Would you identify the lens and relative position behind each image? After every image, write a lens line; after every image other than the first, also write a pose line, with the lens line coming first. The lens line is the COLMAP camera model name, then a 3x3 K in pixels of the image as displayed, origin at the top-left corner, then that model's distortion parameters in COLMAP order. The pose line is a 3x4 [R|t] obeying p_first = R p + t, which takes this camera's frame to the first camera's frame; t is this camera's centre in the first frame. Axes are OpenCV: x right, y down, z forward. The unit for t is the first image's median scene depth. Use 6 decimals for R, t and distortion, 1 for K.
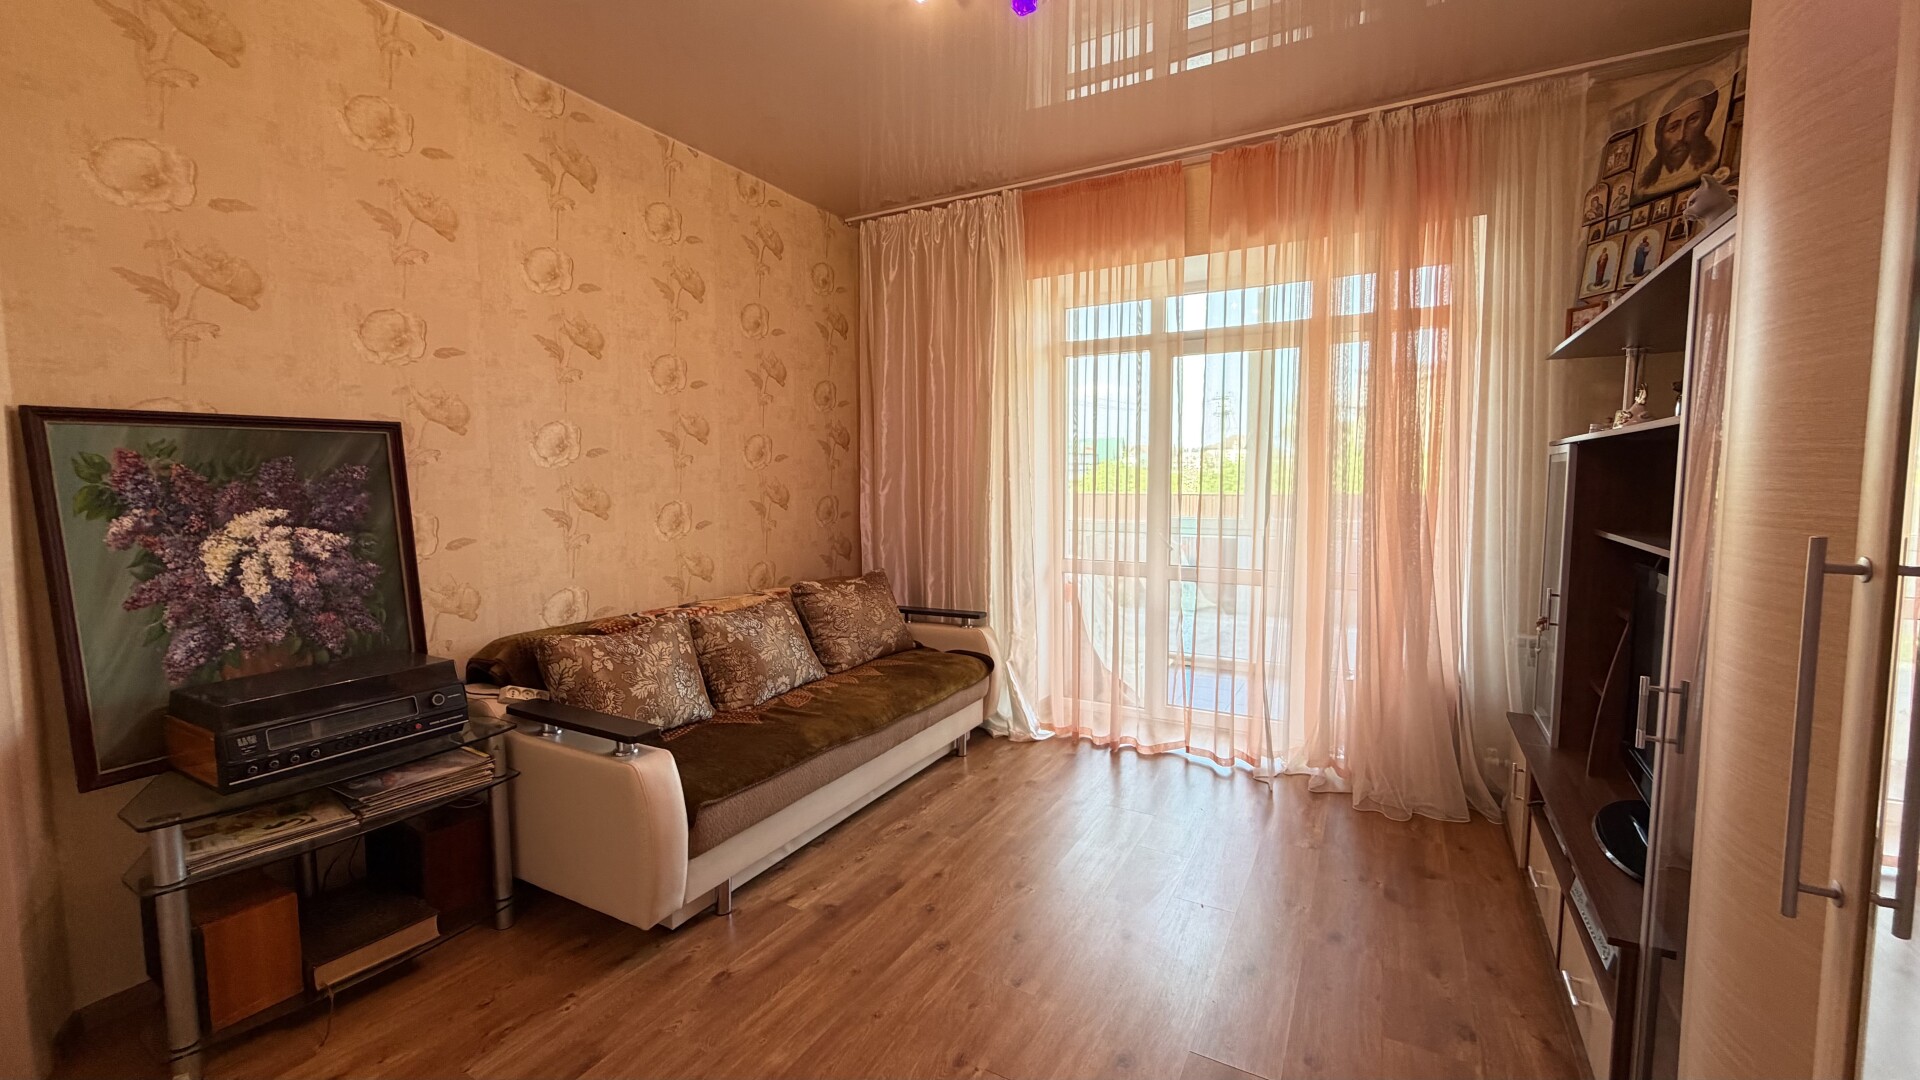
lens RADIAL K [[765.3, 0, 955.2], [0, 765.3, 541.5], [0, 0, 1]] dist [0.002137, -0.000400]
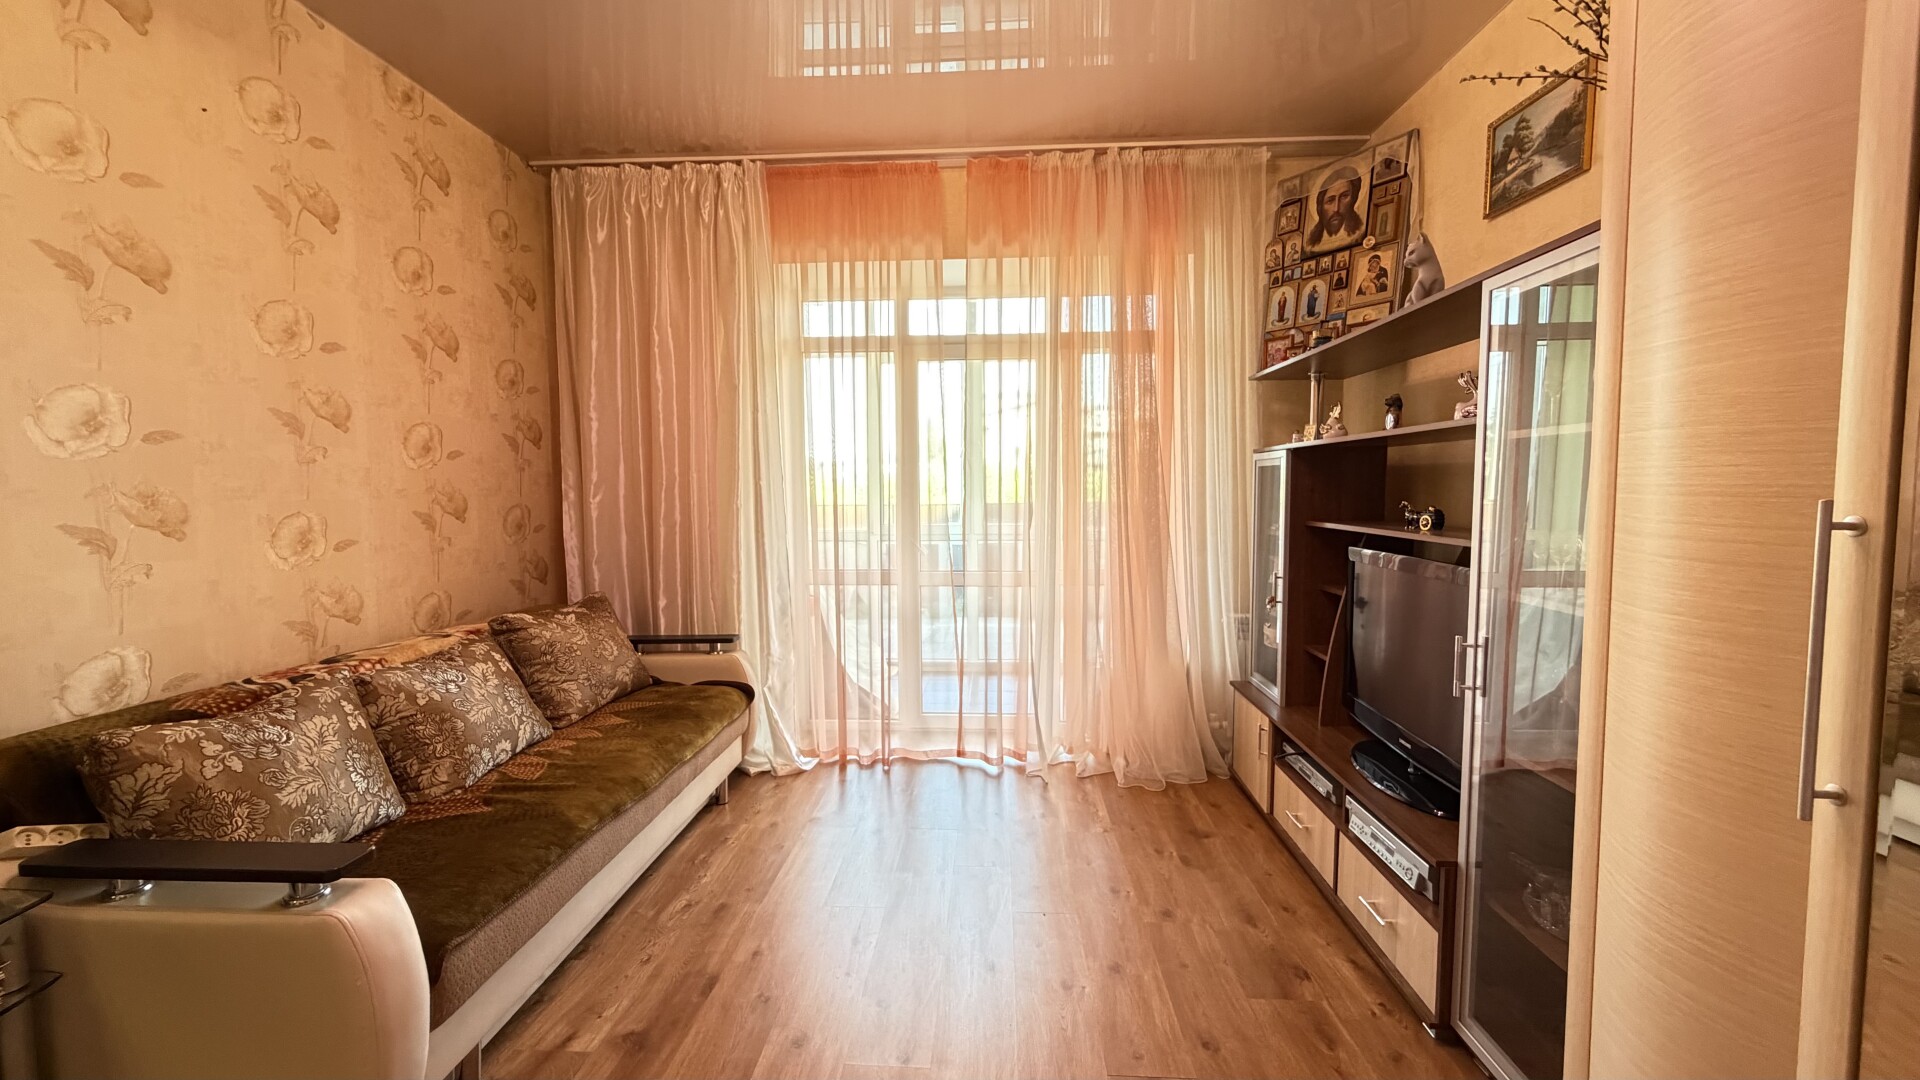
lens RADIAL K [[765.3, 0, 957.6], [0, 765.3, 541.0], [0, 0, 1]] dist [0.002137, -0.000400]
pose [[0.898312, -0.031763, 0.438208, -0.146607], [0.039438, 0.999187, -0.008422, 0.003440], [-0.437584, 0.024847, 0.898834, 0.122934]]
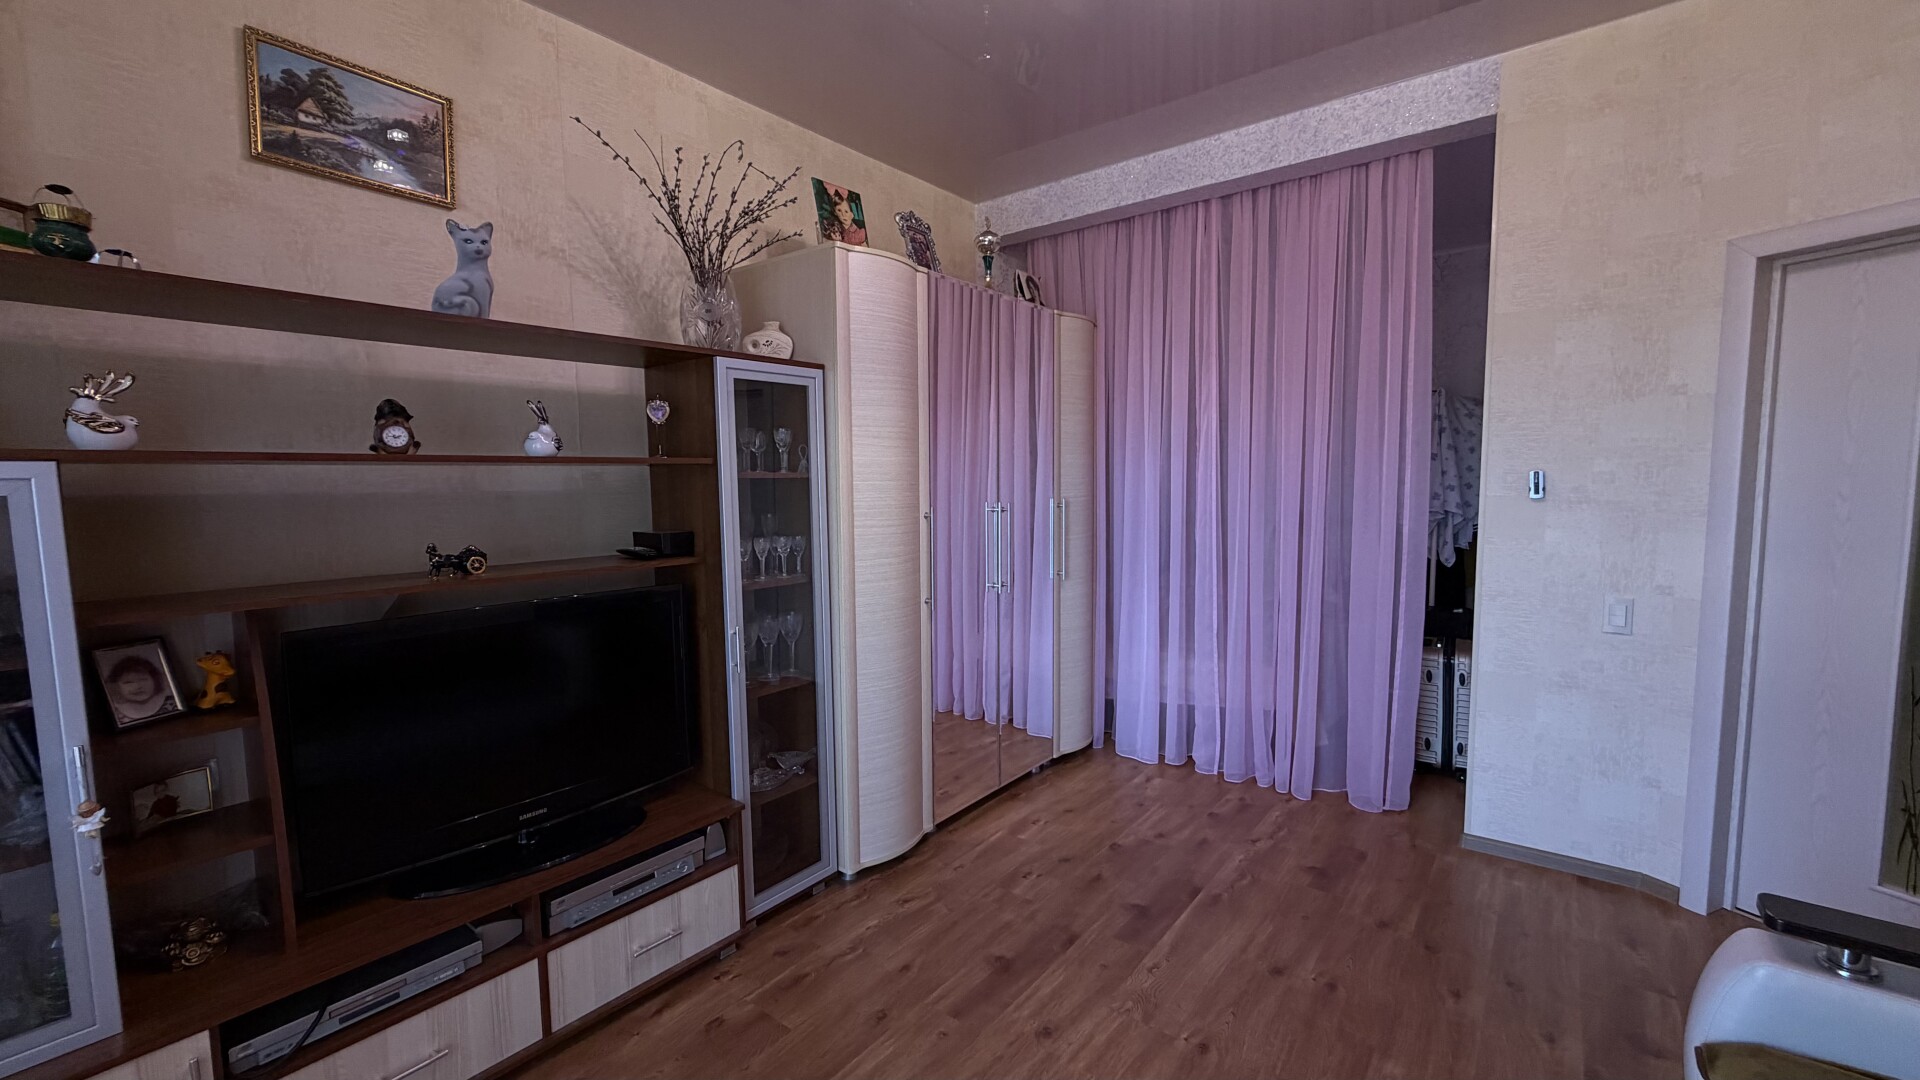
lens RADIAL K [[765.3, 0, 954.9], [0, 765.3, 542.8], [0, 0, 1]] dist [0.002137, -0.000400]
pose [[-0.987732, 0.009937, 0.155844, 0.106102], [0.035035, 0.986634, 0.159139, -0.105284], [-0.152180, 0.162647, -0.974878, 1.143428]]
